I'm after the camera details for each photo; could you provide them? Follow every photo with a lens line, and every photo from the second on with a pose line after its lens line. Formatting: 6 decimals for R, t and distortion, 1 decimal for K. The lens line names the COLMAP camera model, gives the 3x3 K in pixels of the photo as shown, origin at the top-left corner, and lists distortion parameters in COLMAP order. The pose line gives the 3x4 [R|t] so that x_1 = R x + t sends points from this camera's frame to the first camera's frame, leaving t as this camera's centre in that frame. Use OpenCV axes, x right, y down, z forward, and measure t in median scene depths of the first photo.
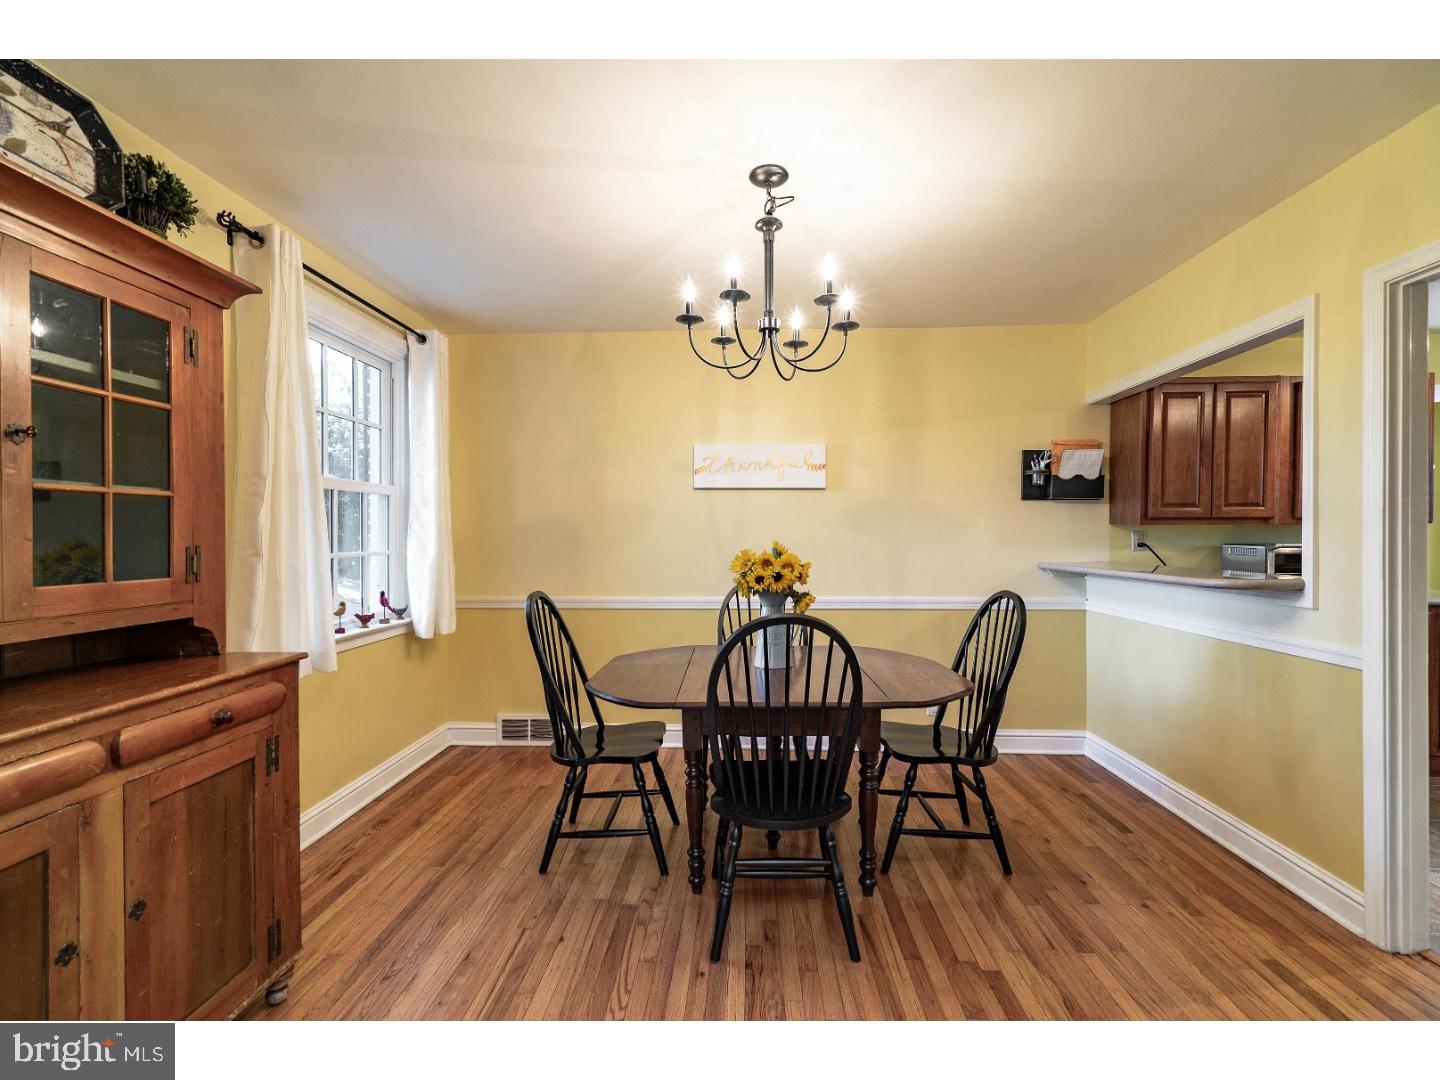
lens RADIAL K [[648.8, 0, 723.7], [0, 648.8, 544.2], [0, 0, 1]] dist [-0.004598, 0.000655]
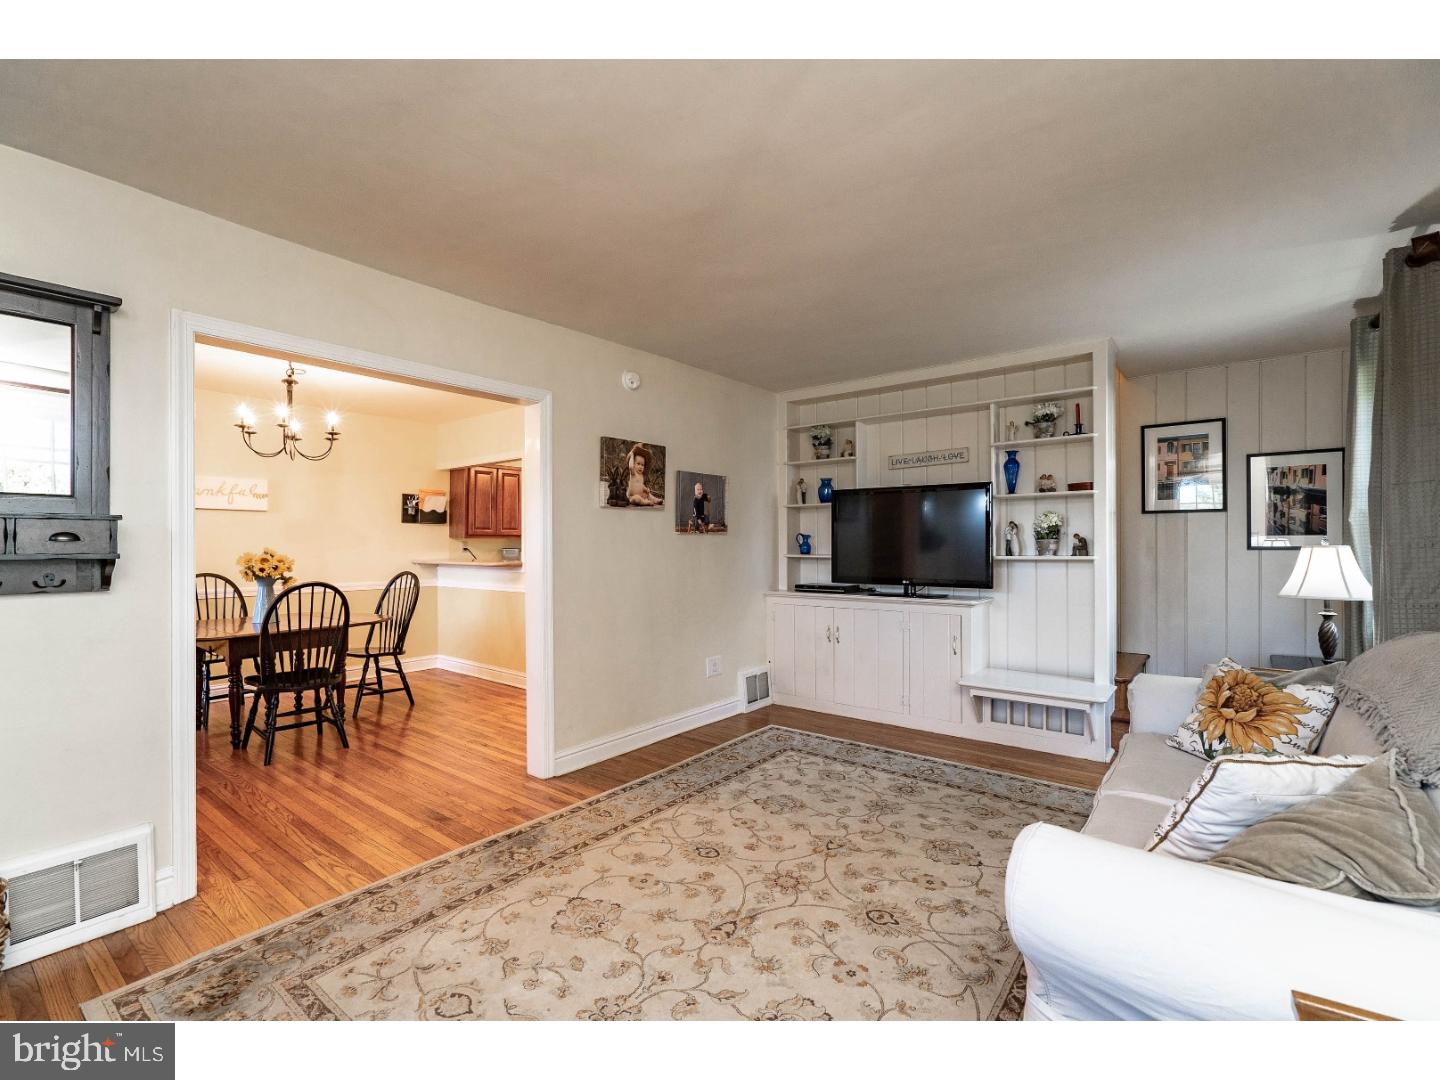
lens RADIAL K [[648.8, 0, 716.1], [0, 648.8, 541.4], [0, 0, 1]] dist [-0.004598, 0.000655]
pose [[0.588626, 0.004415, 0.808393, -0.492496], [0.006113, 0.999932, -0.009913, 0.003208], [-0.808382, 0.010777, 0.588559, -0.765516]]
